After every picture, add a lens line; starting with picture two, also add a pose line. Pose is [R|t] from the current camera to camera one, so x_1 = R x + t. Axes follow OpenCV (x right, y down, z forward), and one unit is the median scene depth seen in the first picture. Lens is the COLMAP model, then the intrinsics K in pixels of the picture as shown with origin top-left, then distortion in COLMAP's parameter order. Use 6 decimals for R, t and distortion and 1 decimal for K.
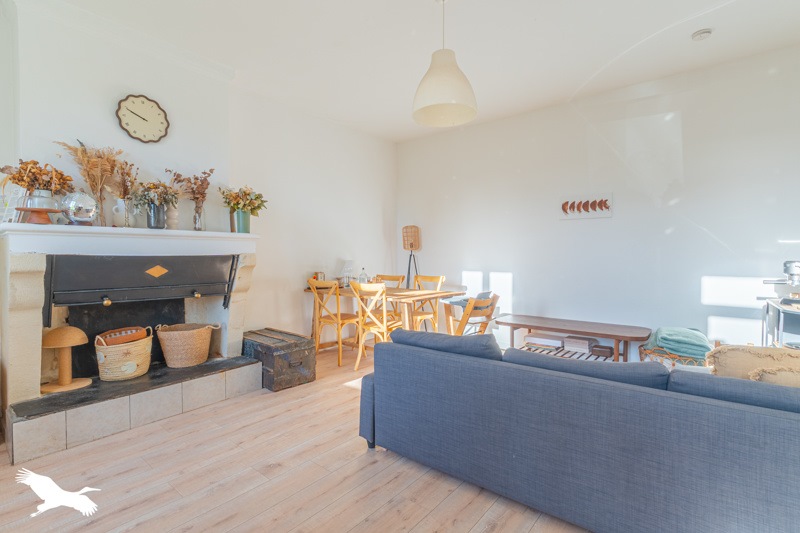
lens RADIAL K [[376.3, 0, 400.0], [0, 376.3, 266.5], [0, 0, 1]] dist [-0.000262, -0.000068]
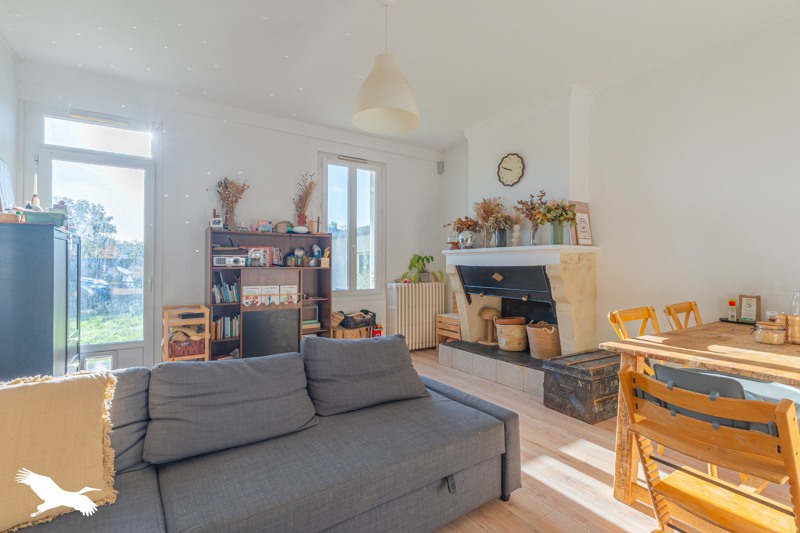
lens RADIAL K [[385.5, 0, 400.0], [0, 385.5, 266.5], [0, 0, 1]] dist [-0.000175, -0.000011]
pose [[-0.308561, -0.000416, -0.951204, 0.835569], [-0.034688, 0.999340, 0.010815, -0.029037], [0.950572, 0.036333, -0.308372, 1.072801]]
